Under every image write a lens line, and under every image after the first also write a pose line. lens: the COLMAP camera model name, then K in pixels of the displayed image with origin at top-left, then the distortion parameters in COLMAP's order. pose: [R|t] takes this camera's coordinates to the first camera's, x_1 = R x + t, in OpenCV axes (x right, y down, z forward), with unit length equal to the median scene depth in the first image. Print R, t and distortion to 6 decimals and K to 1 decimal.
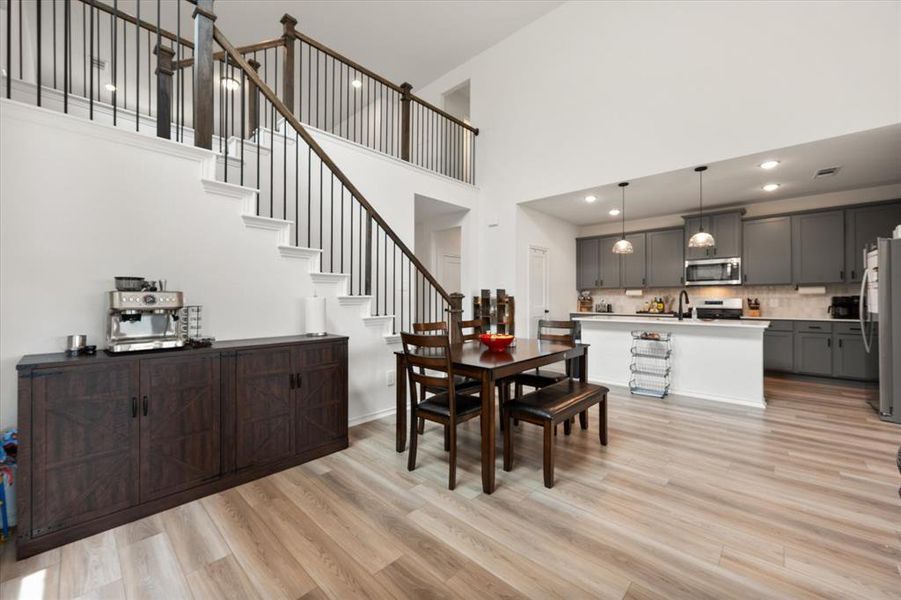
lens RADIAL K [[353.9, 0, 446.5], [0, 353.9, 300.2], [0, 0, 1]] dist [-0.003345, -0.000338]
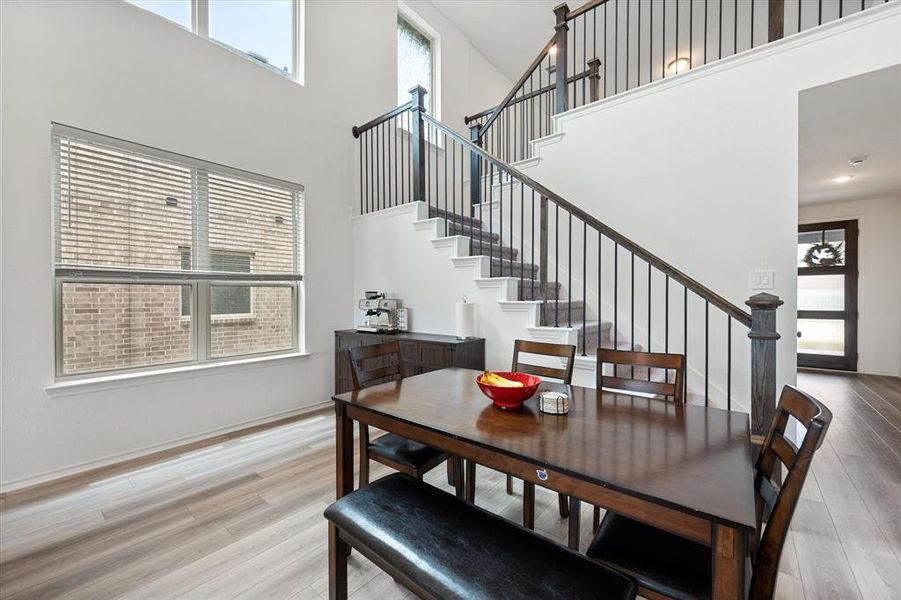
lens RADIAL K [[353.9, 0, 446.5], [0, 353.9, 300.2], [0, 0, 1]] dist [-0.003345, -0.000338]
pose [[0.058323, 0.006061, -0.998279, 0.445519], [-0.001887, 0.999980, 0.005961, -0.014495], [0.998296, 0.001536, 0.058333, 0.578865]]
